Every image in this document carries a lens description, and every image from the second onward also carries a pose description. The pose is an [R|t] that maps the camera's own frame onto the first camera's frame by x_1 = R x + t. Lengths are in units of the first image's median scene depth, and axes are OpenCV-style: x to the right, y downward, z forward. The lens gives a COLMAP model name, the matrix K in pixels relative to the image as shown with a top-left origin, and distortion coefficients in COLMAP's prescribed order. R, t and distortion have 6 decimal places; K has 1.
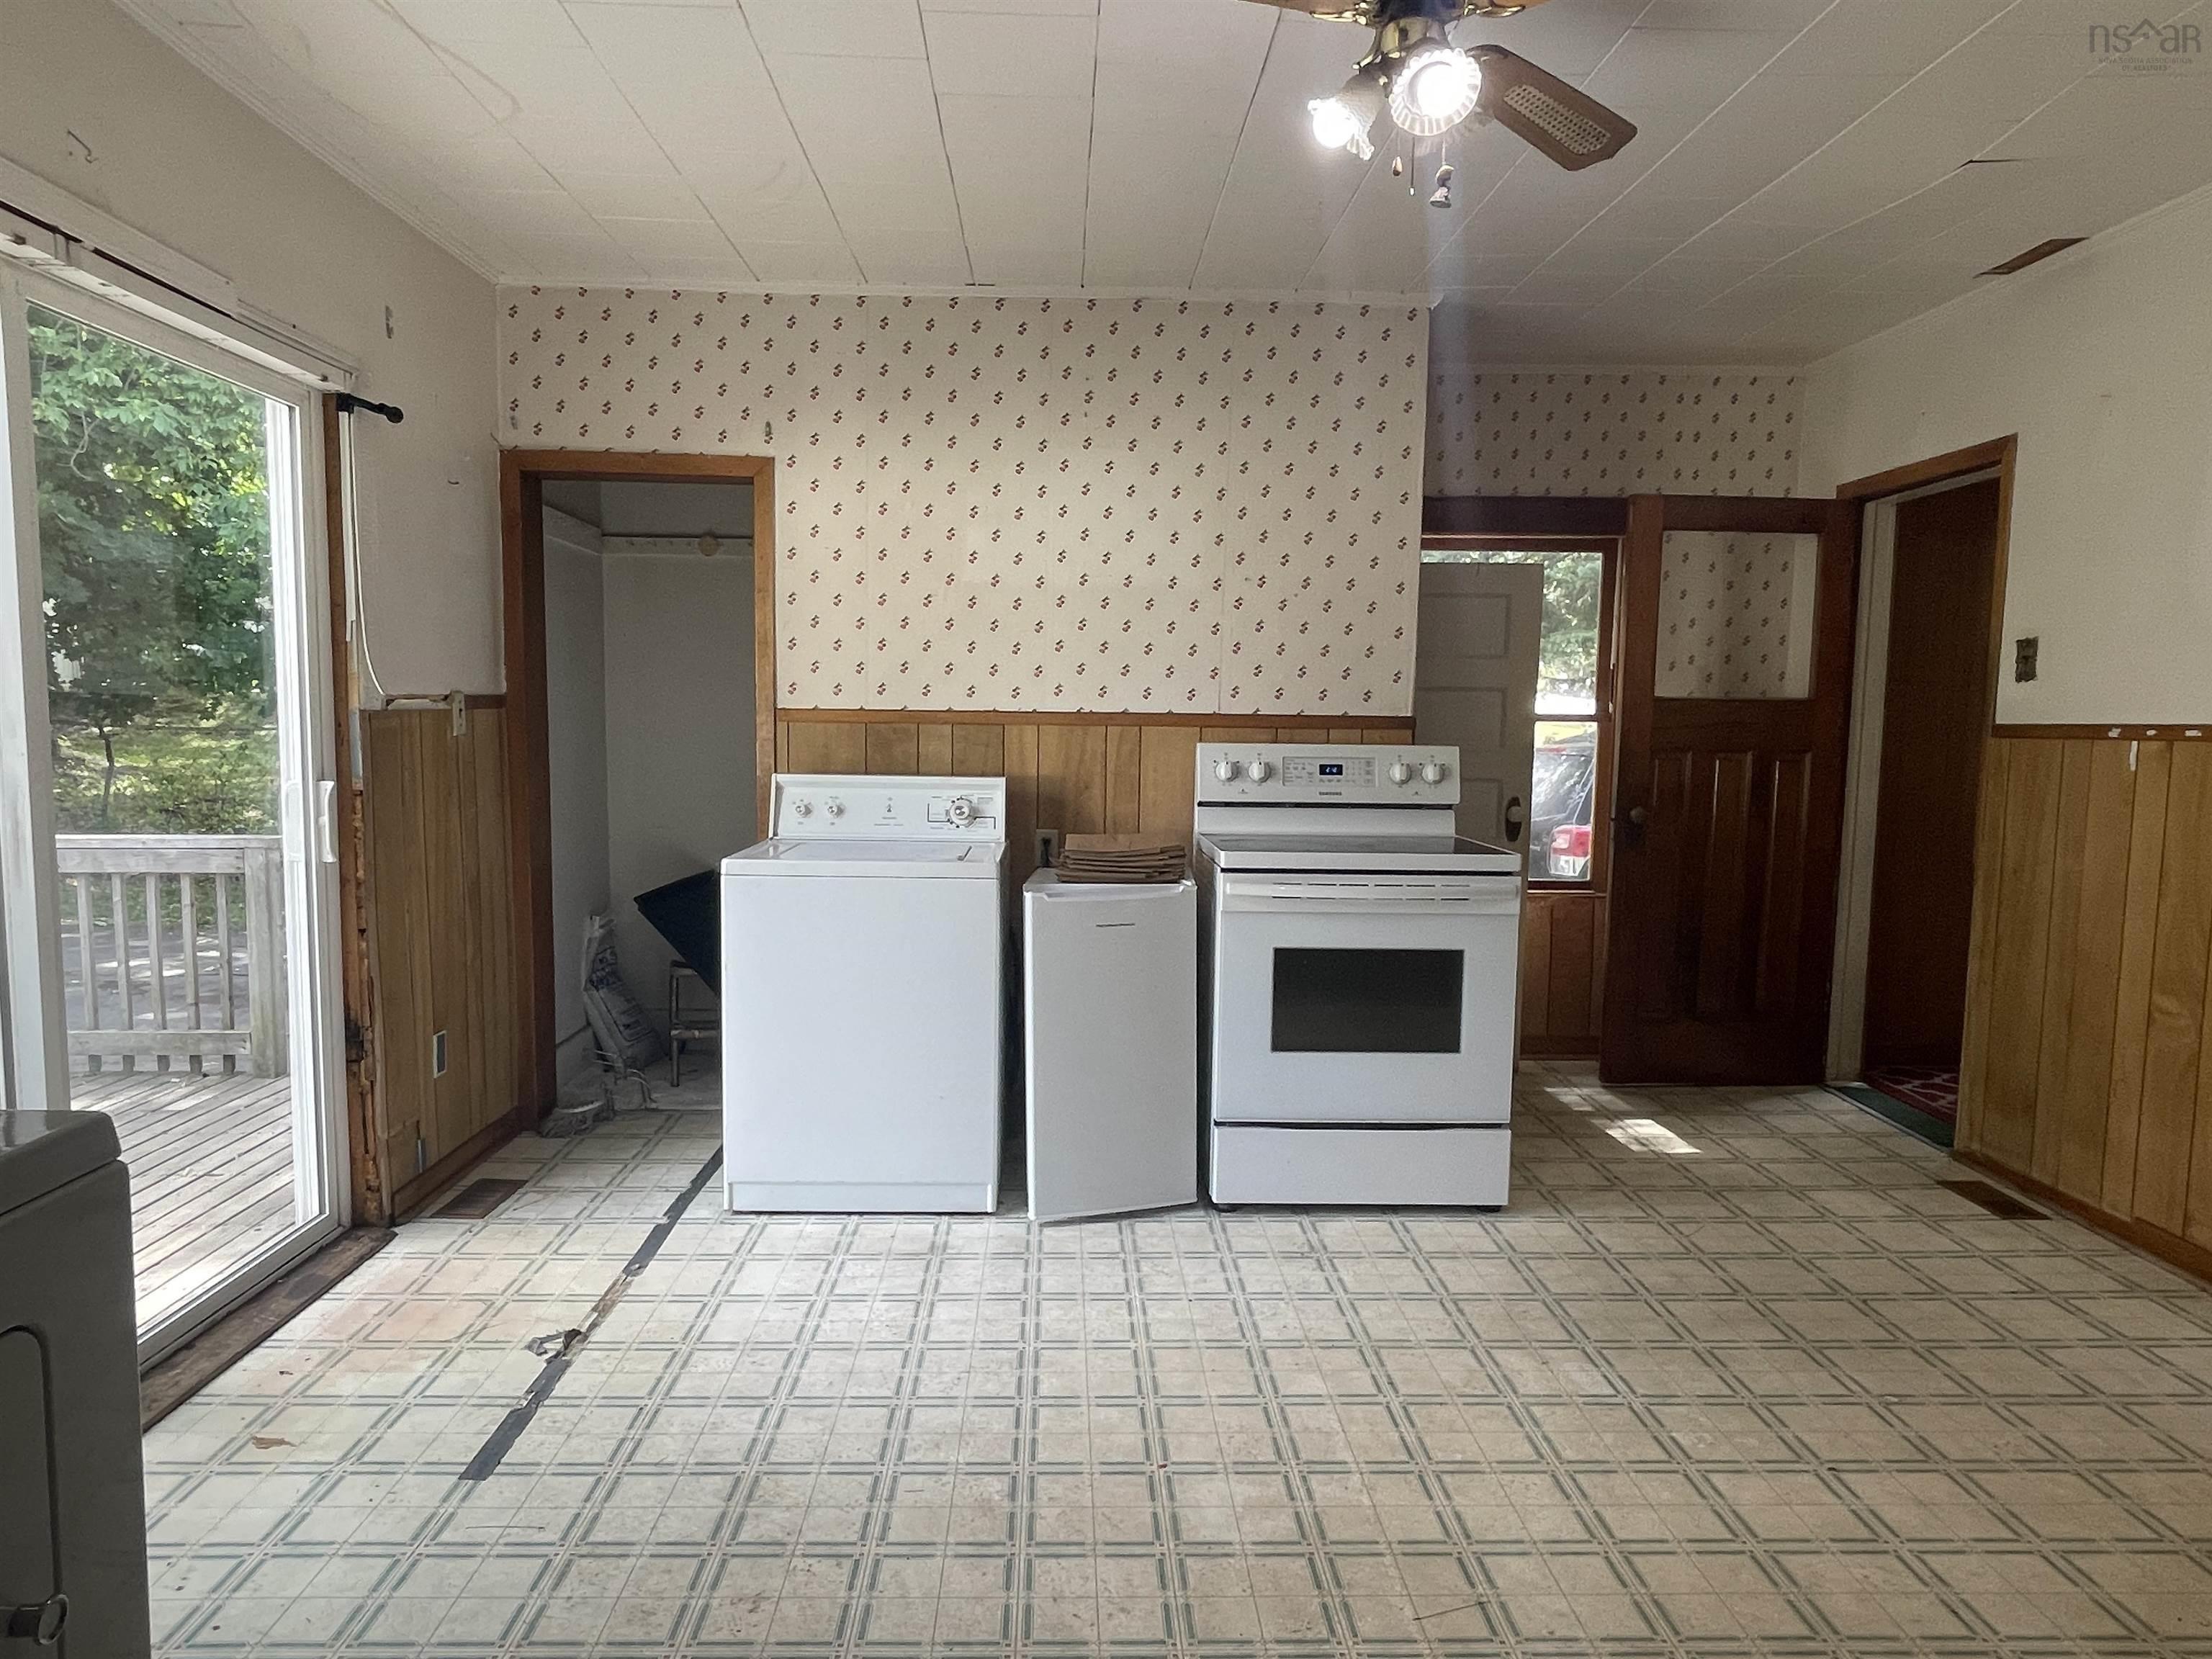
lens RADIAL K [[1374.7, 0, 1099.0], [0, 1374.7, 850.6], [0, 0, 1]] dist [0.013594, -0.018121]
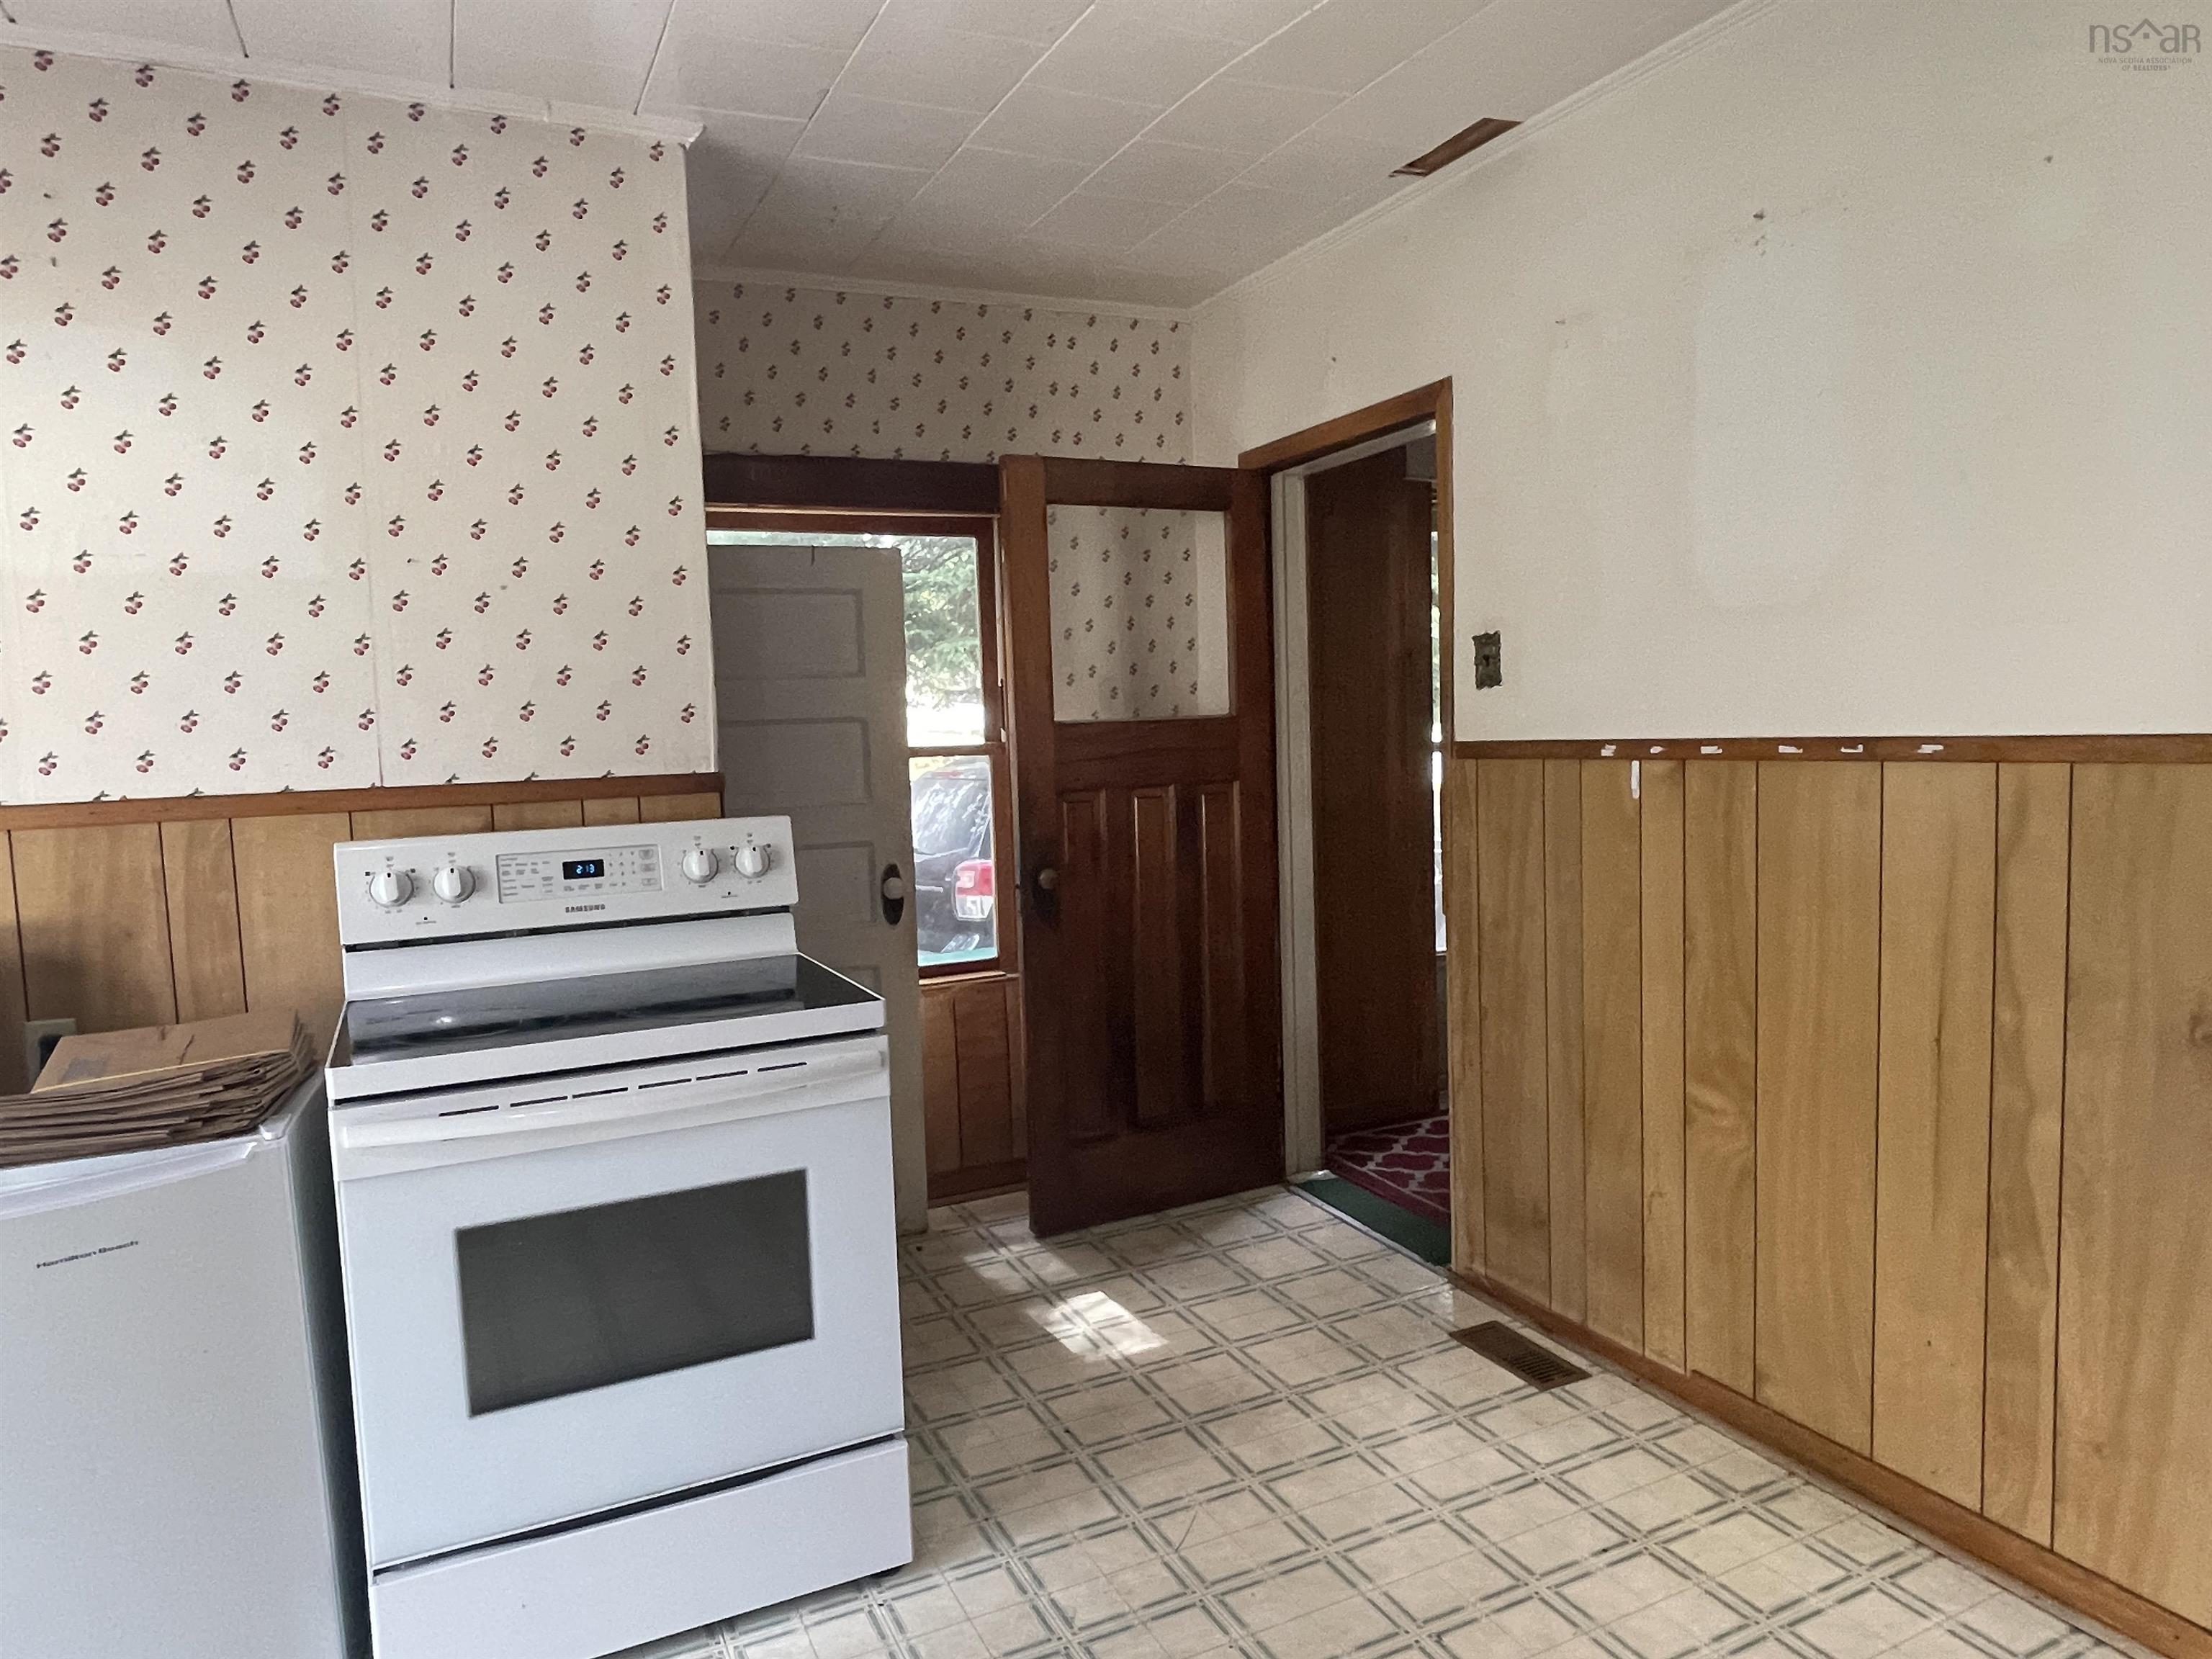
lens RADIAL K [[1374.7, 0, 1089.9], [0, 1374.7, 833.3], [0, 0, 1]] dist [0.013594, -0.018121]
pose [[0.914393, -0.078105, 0.397221, 0.133668], [0.087219, 0.996177, -0.004900, -0.052437], [-0.395319, 0.039126, 0.917710, 0.347573]]
